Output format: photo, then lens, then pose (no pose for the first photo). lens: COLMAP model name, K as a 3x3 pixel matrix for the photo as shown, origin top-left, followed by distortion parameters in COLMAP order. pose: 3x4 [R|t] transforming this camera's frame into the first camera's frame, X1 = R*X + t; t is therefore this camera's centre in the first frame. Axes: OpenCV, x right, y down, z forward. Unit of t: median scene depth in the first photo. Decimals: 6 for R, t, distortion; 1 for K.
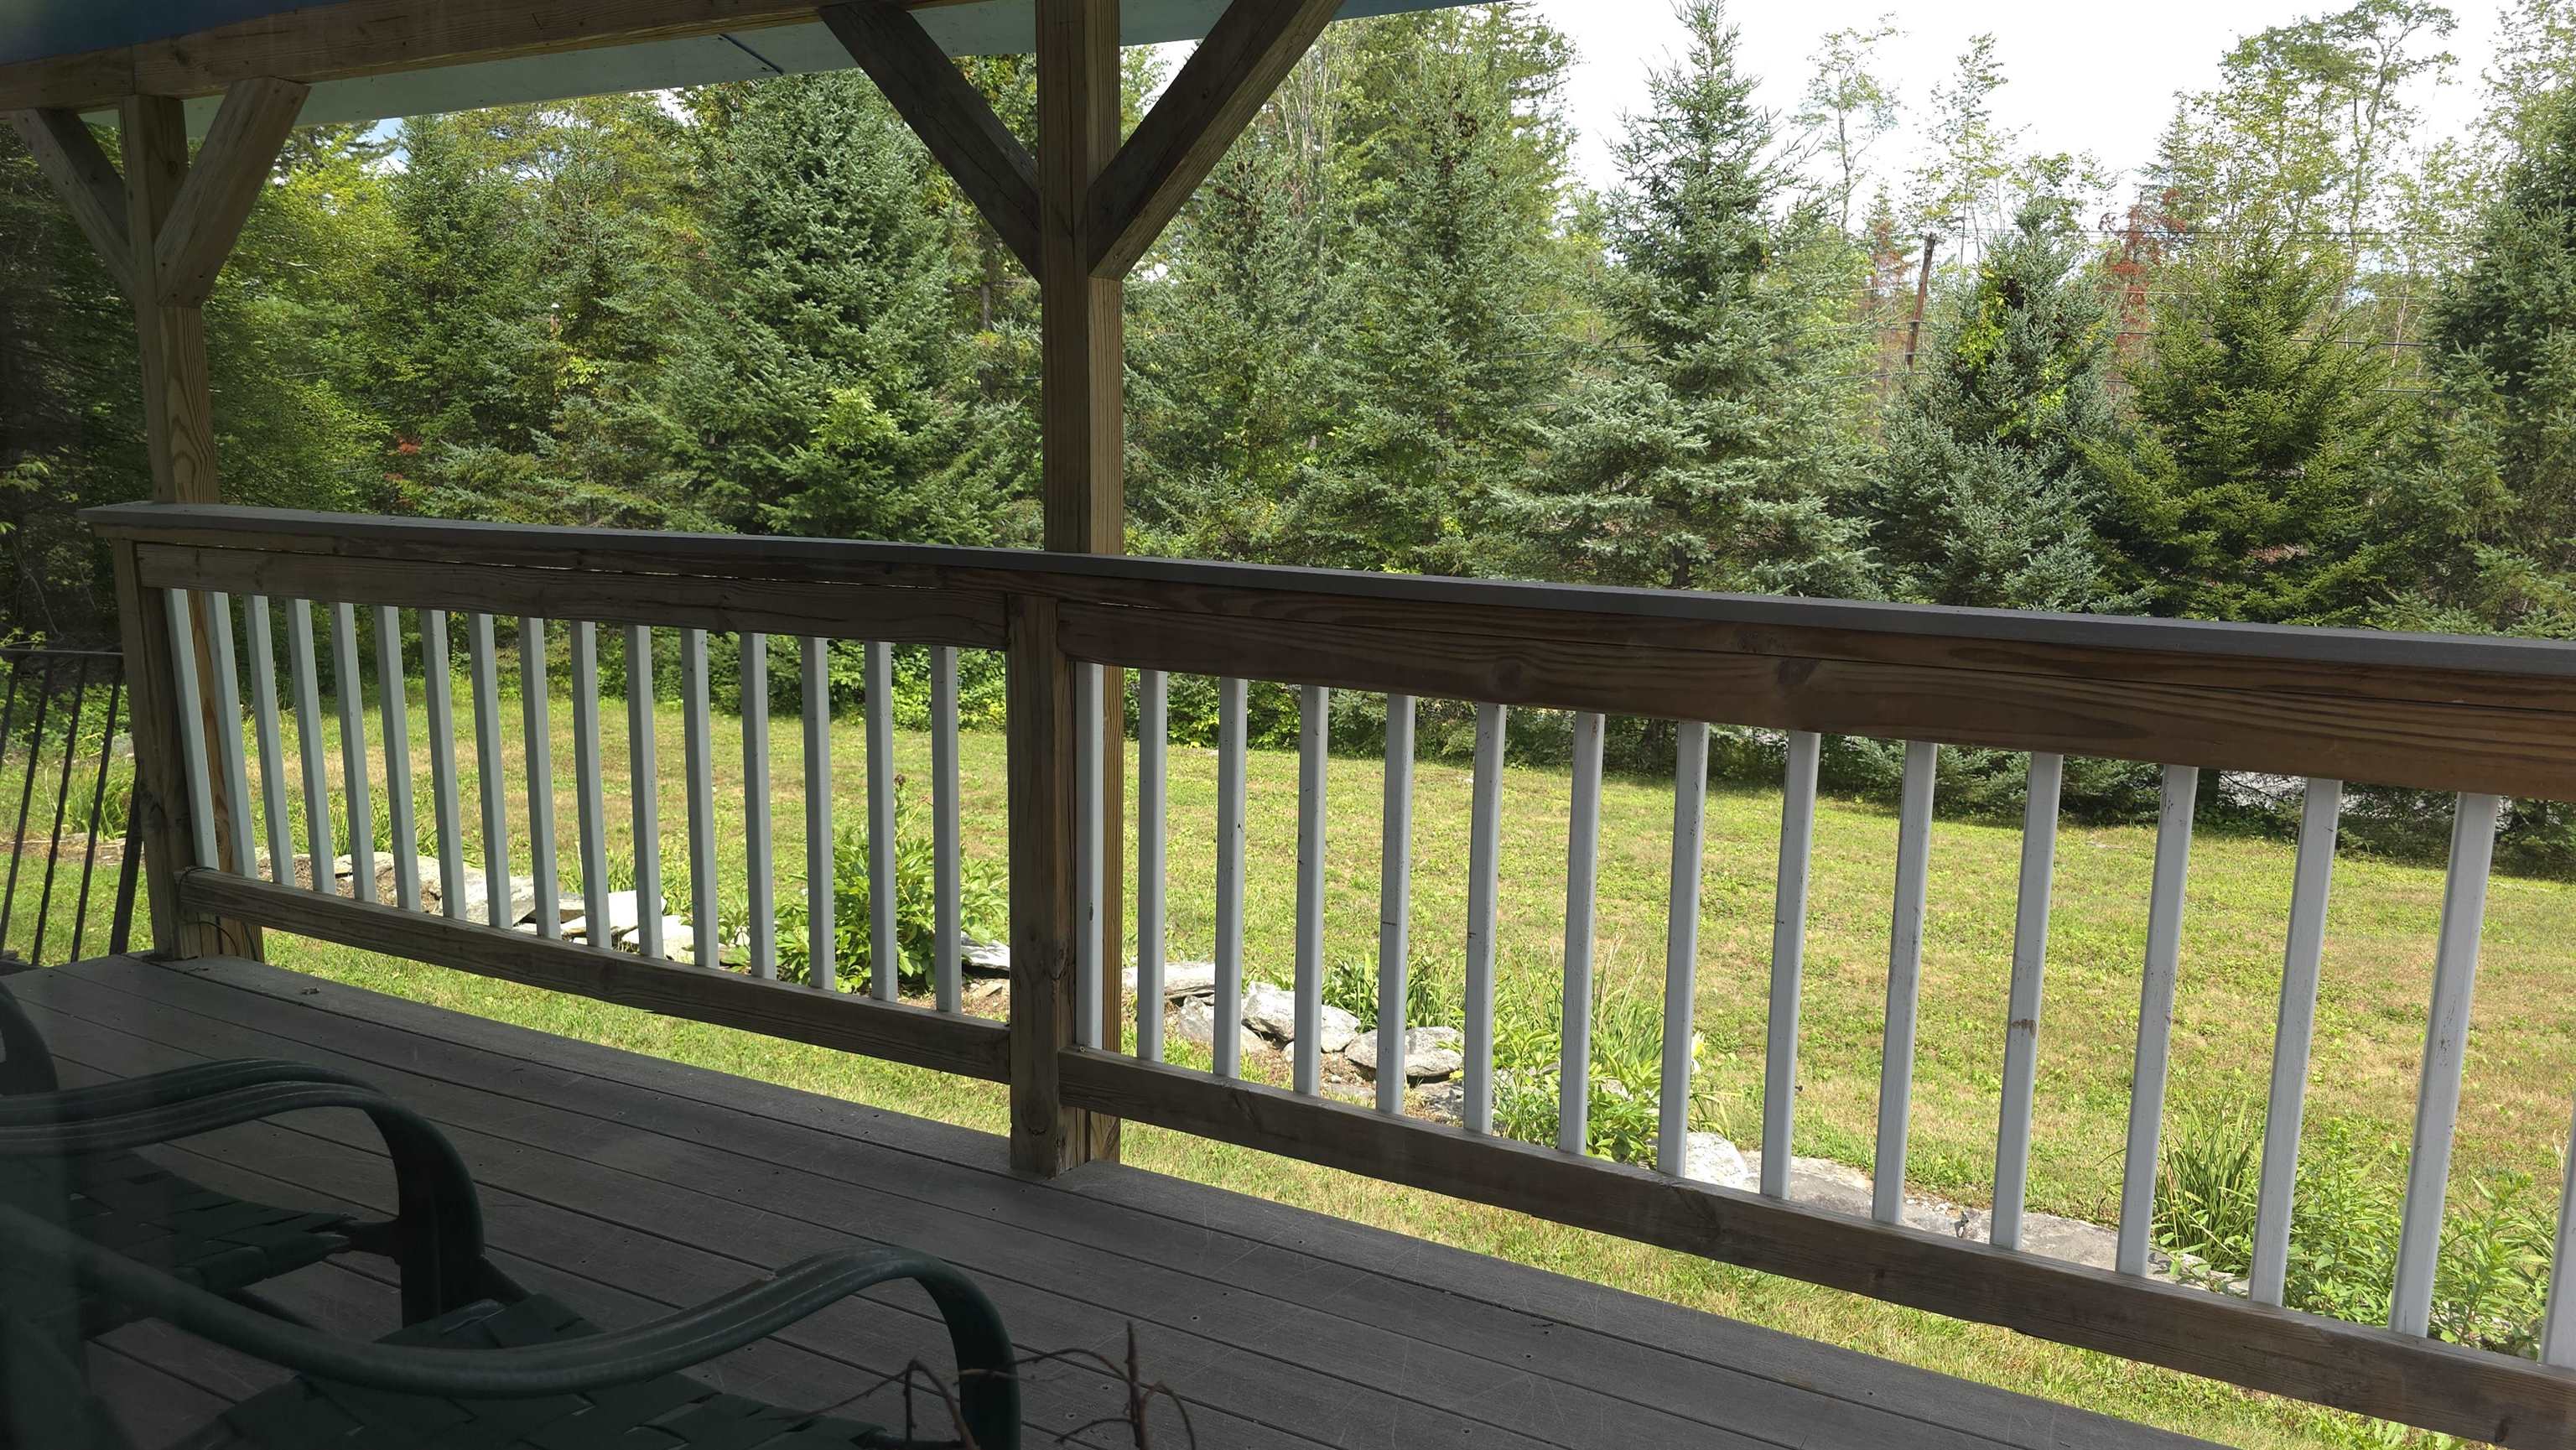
lens RADIAL K [[1732.2, 0, 1302.1], [0, 1732.2, 728.4], [0, 0, 1]] dist [0.047234, -0.047799]
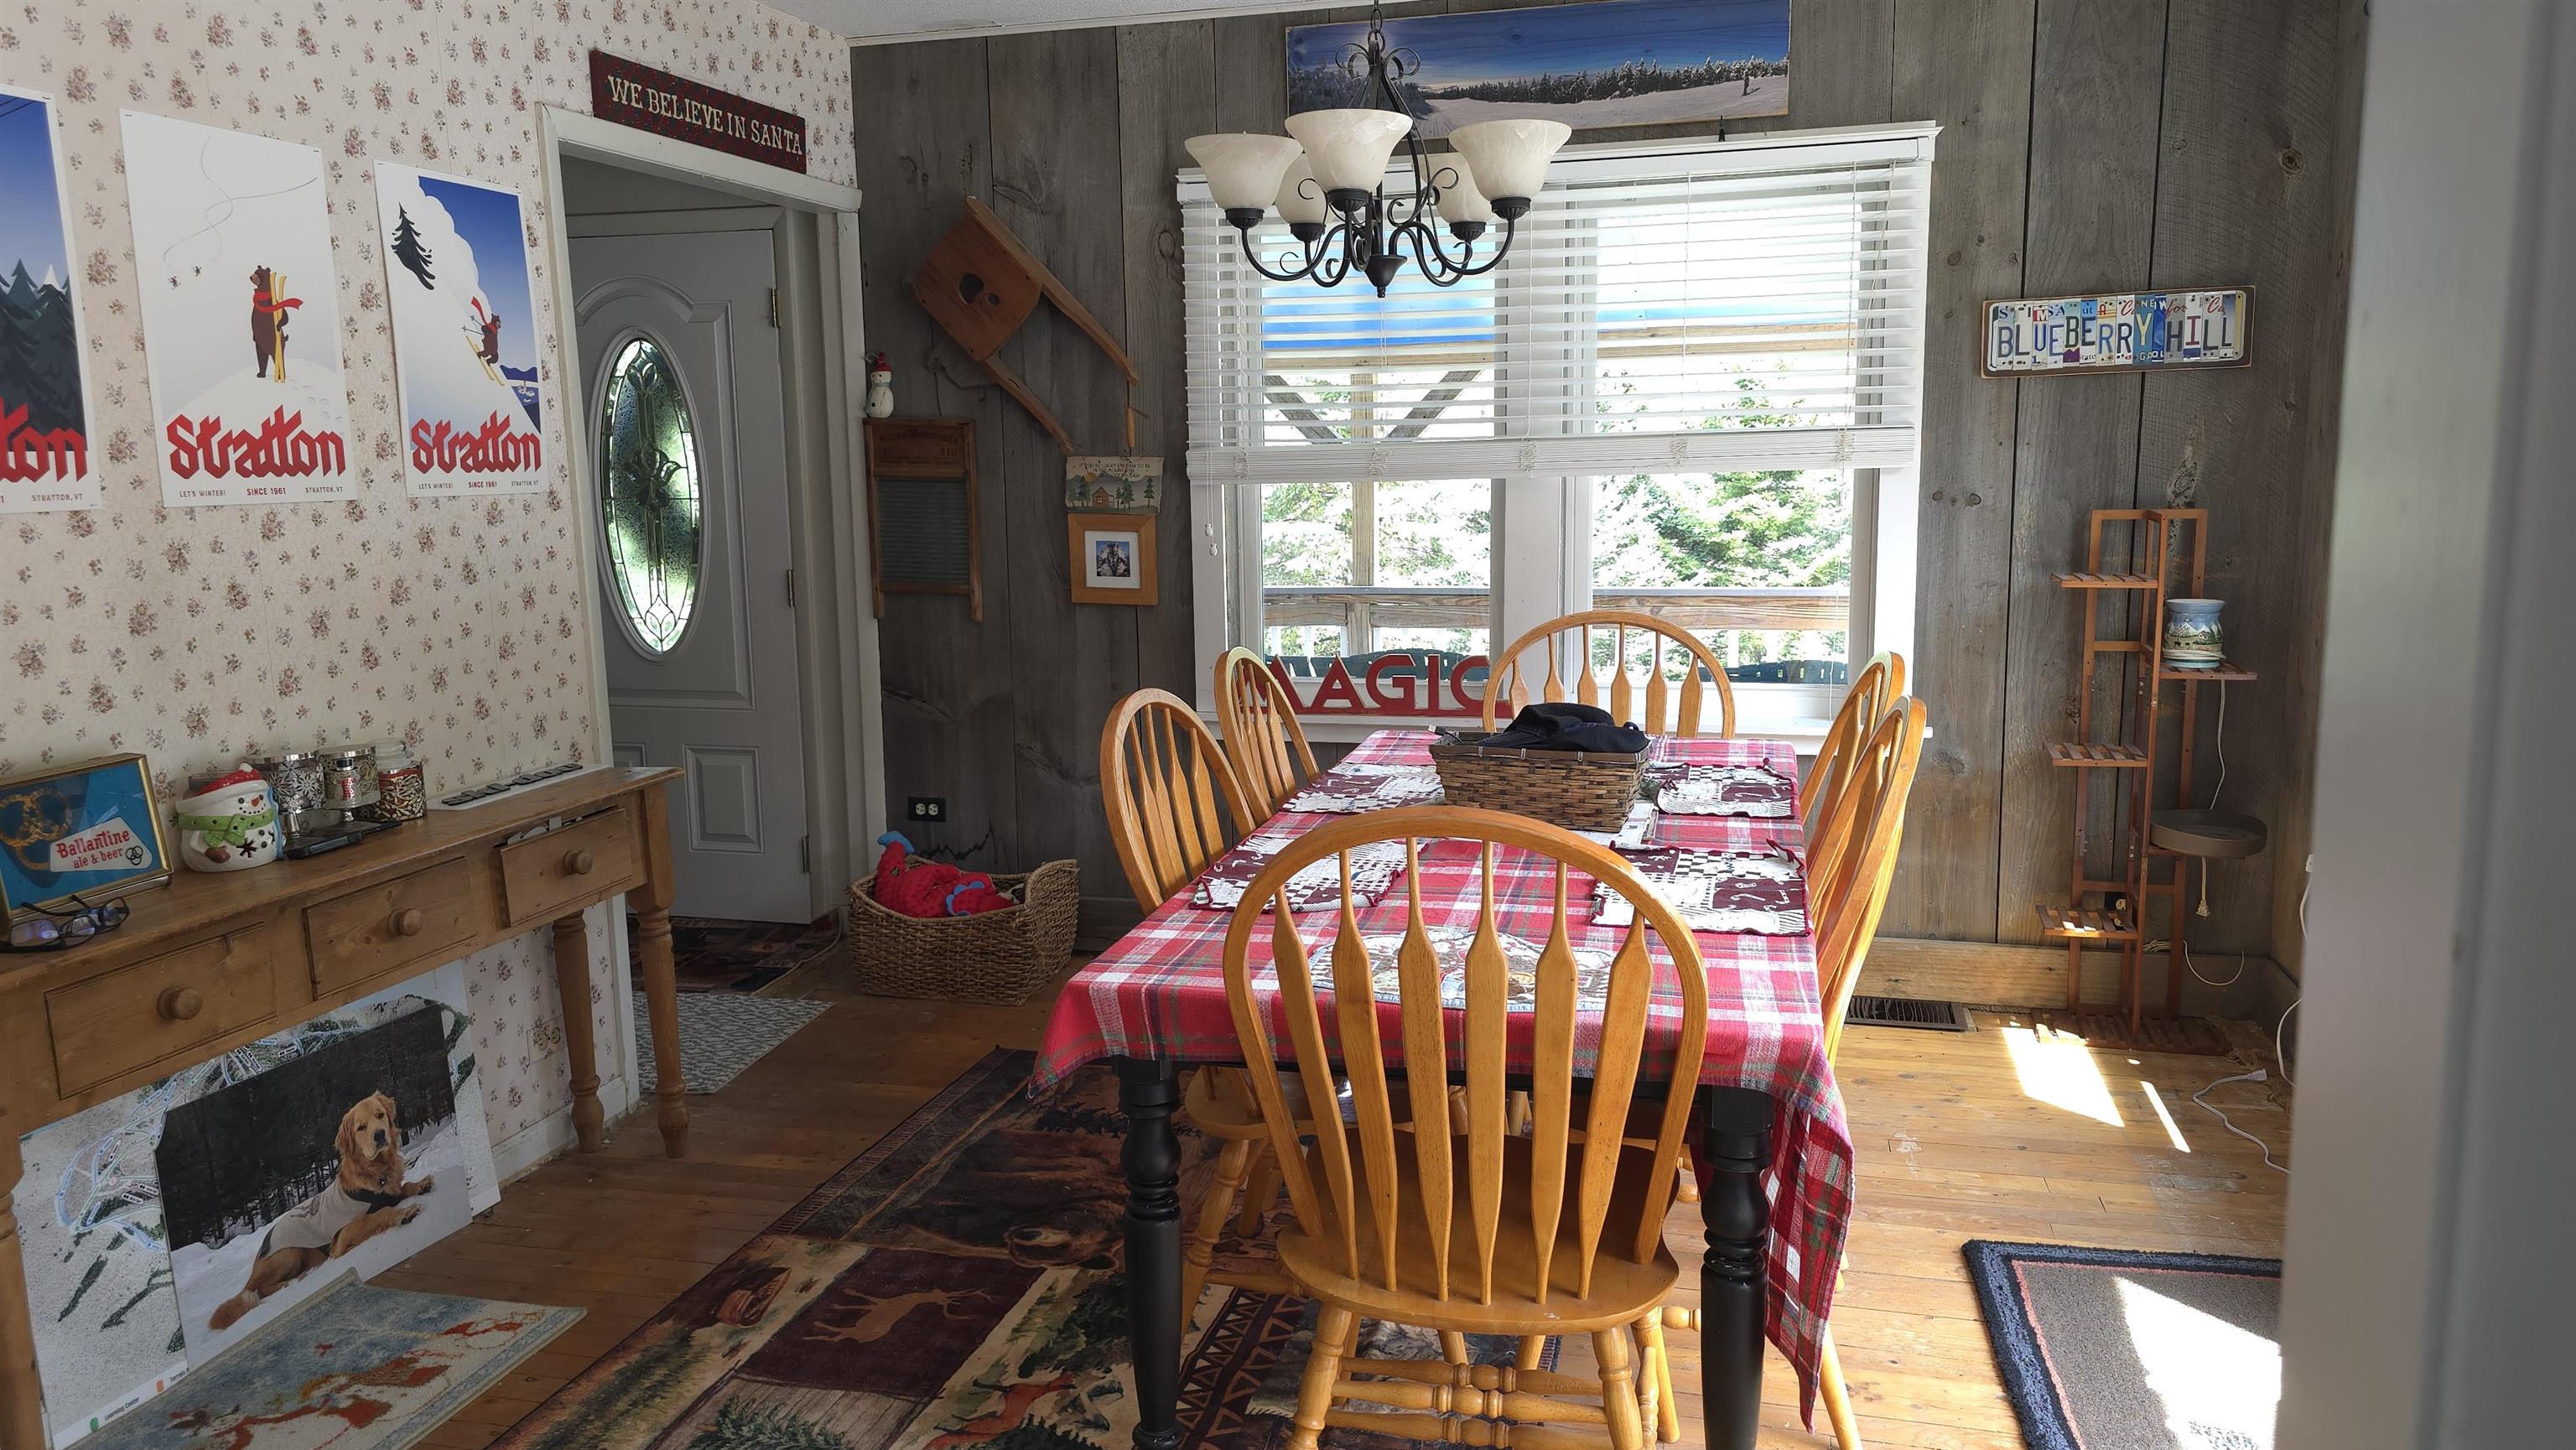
lens RADIAL K [[1732.2, 0, 1302.1], [0, 1732.2, 728.4], [0, 0, 1]] dist [0.047234, -0.047799]
pose [[0.970759, -0.073580, 0.228500, -0.118813], [0.076220, 0.997087, -0.002736, 0.015524], [-0.227633, 0.020072, 0.973540, -0.209954]]
